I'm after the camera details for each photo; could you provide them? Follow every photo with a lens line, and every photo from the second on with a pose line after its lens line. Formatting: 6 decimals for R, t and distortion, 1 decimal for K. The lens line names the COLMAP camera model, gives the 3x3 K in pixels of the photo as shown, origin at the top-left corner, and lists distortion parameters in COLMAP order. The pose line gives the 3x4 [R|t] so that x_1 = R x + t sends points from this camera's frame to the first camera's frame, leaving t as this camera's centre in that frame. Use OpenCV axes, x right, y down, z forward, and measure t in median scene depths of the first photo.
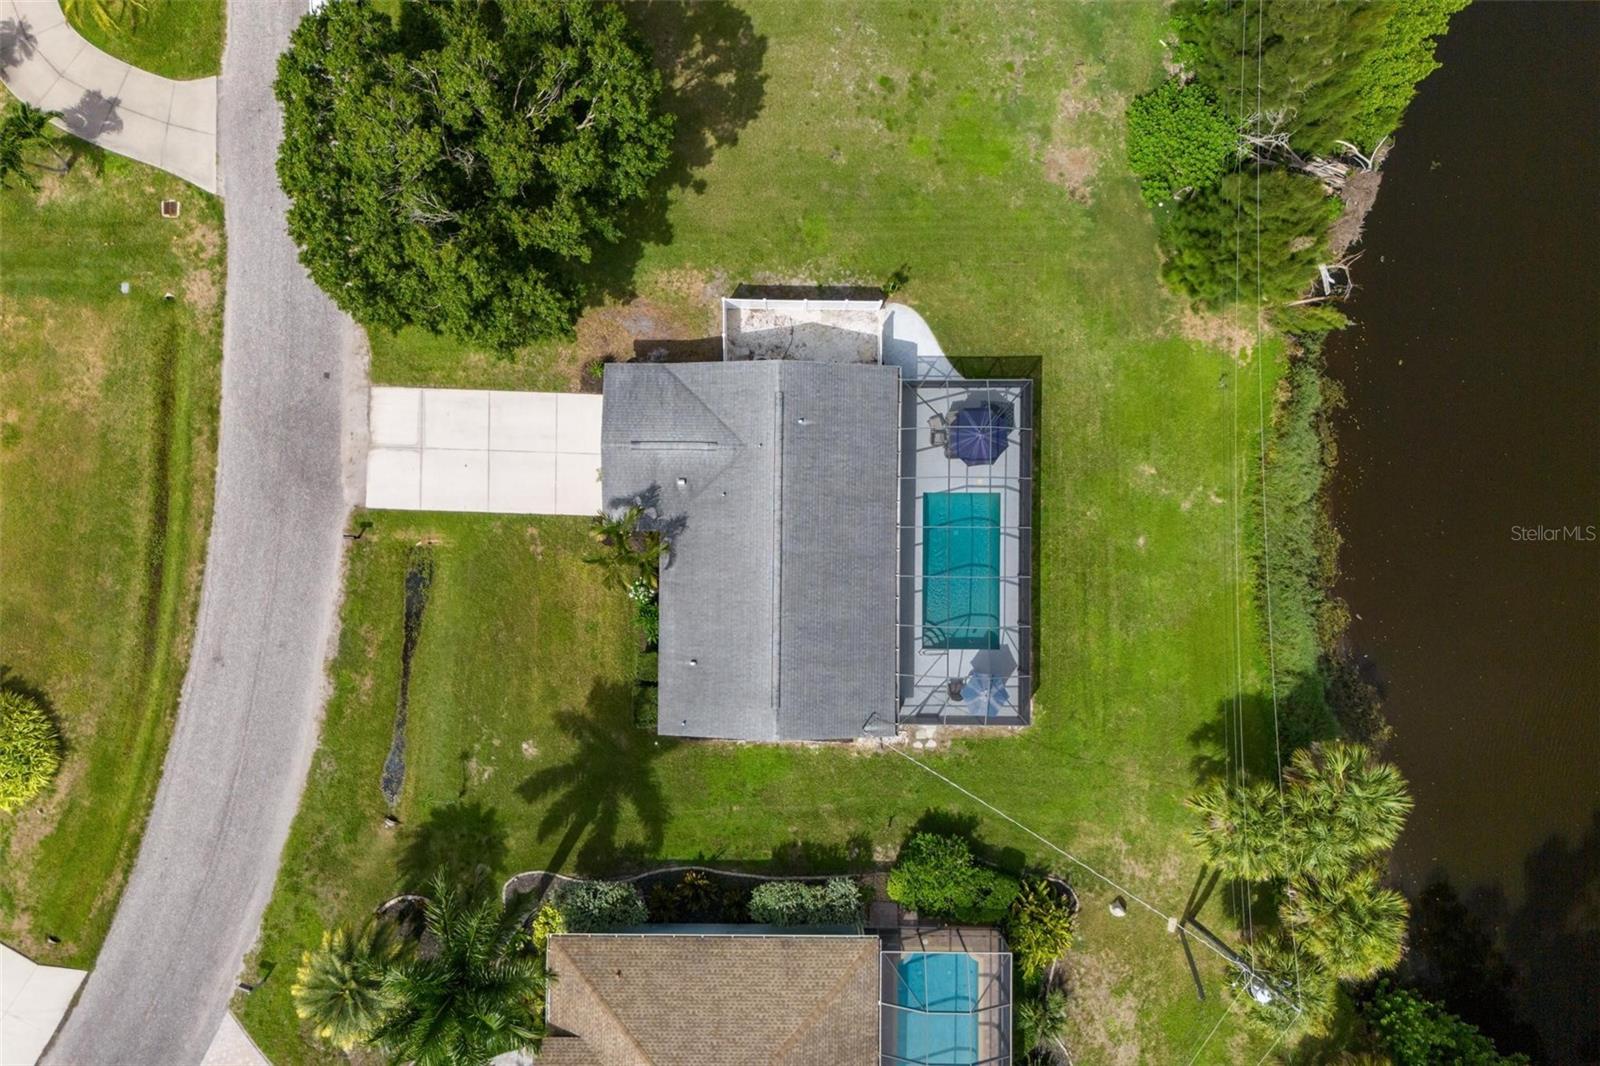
lens RADIAL K [[1188.9, 0, 800.0], [0, 1188.9, 533.0], [0, 0, 1]] dist [0.063213, -0.060349]
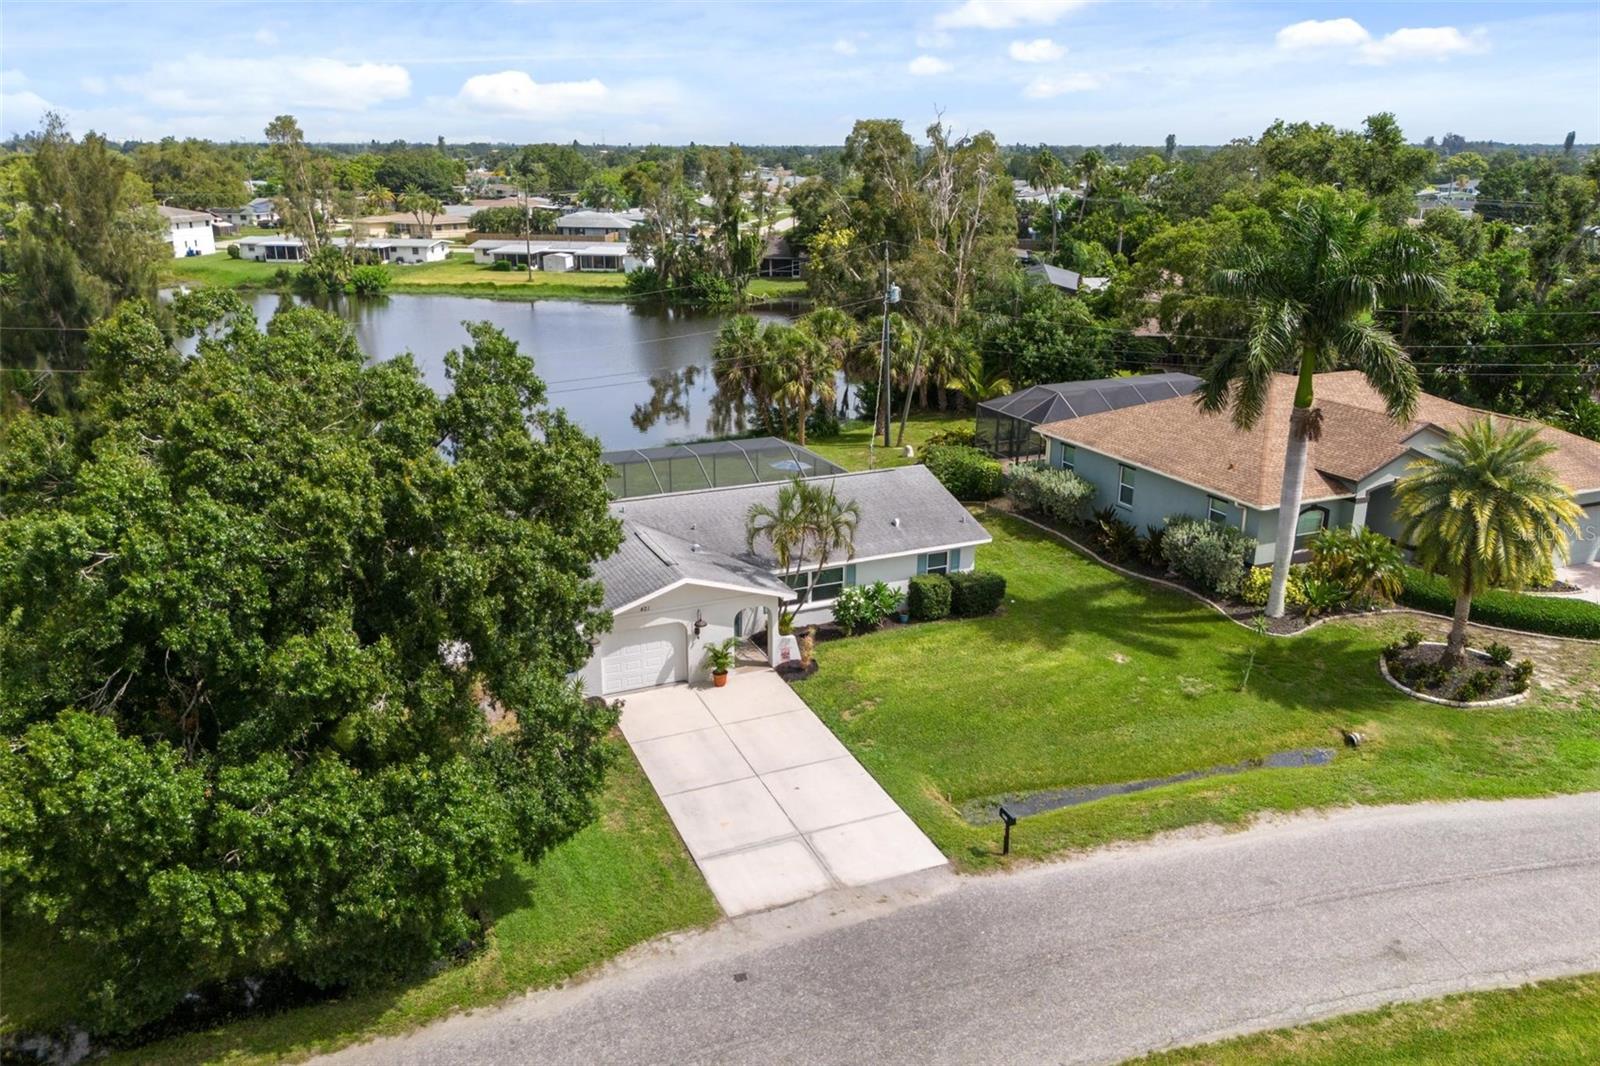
lens RADIAL K [[1205.5, 0, 800.0], [0, 1205.5, 533.0], [0, 0, 1]] dist [0.063135, -0.067495]
pose [[-0.412869, -0.276751, 0.867726, -0.752134], [0.910675, -0.110235, 0.398146, -0.273561], [-0.014534, 0.954598, 0.297542, 0.708740]]
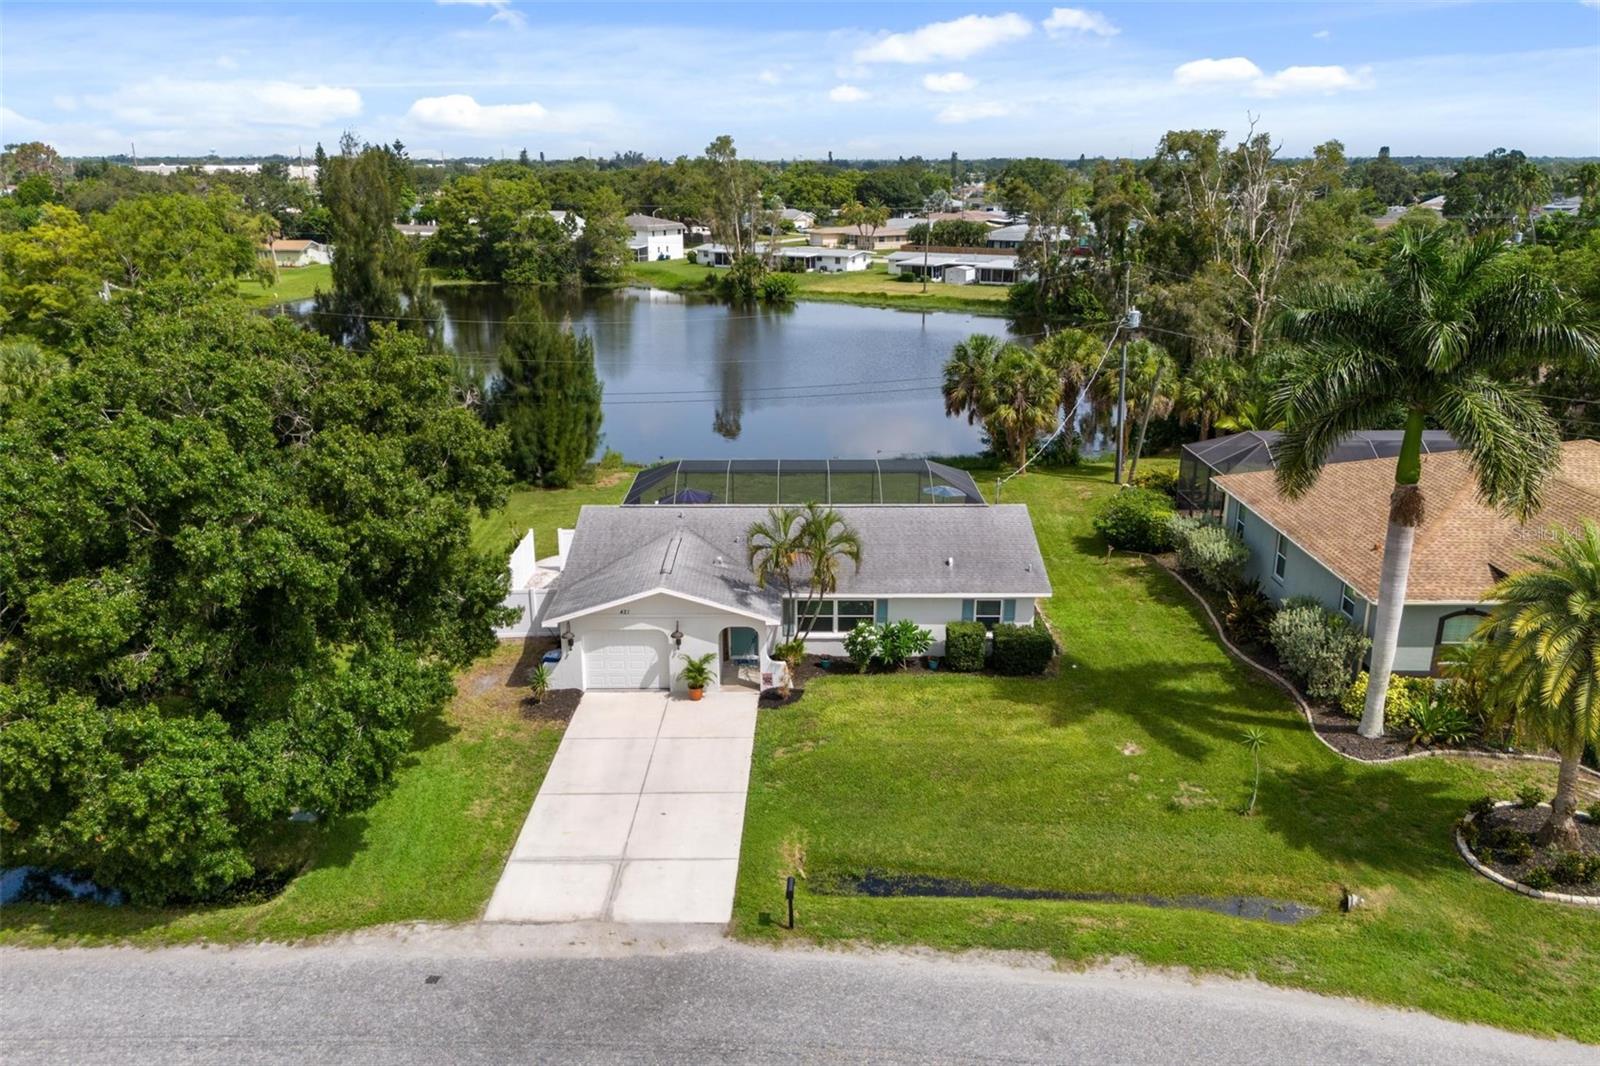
lens RADIAL K [[1188.9, 0, 800.0], [0, 1188.9, 533.0], [0, 0, 1]] dist [0.063213, -0.060349]
pose [[-0.010129, -0.296920, 0.954849, -0.780194], [0.999838, 0.011202, 0.014090, -0.001116], [-0.014879, 0.954837, 0.296758, 0.704540]]
